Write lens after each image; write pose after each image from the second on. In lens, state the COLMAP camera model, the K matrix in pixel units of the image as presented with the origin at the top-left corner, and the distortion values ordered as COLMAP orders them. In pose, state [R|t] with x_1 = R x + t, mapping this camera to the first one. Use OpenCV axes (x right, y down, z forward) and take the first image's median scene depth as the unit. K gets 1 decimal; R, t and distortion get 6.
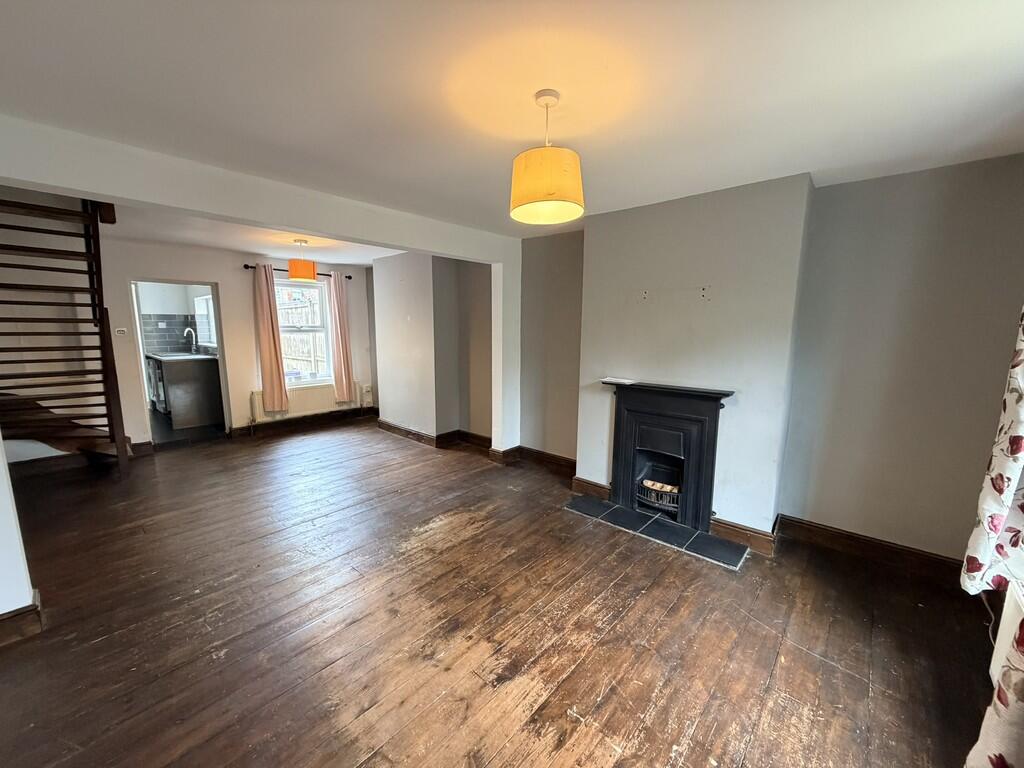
lens RADIAL K [[404.9, 0, 512.3], [0, 404.9, 388.7], [0, 0, 1]] dist [0.008710, -0.000873]
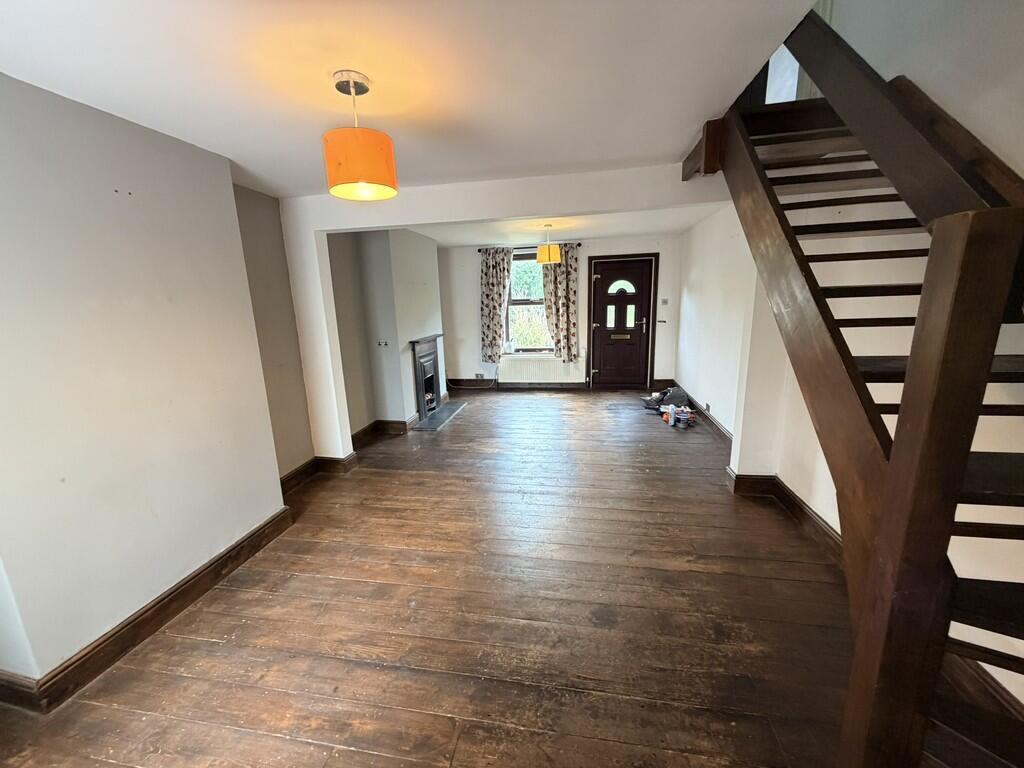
lens RADIAL K [[404.9, 0, 510.4], [0, 404.9, 387.8], [0, 0, 1]] dist [0.008710, -0.000873]
pose [[-0.535872, -0.168168, 0.827382, -1.090968], [0.148990, 0.945749, 0.288723, -0.213427], [-0.831050, 0.277990, -0.481745, 1.320260]]
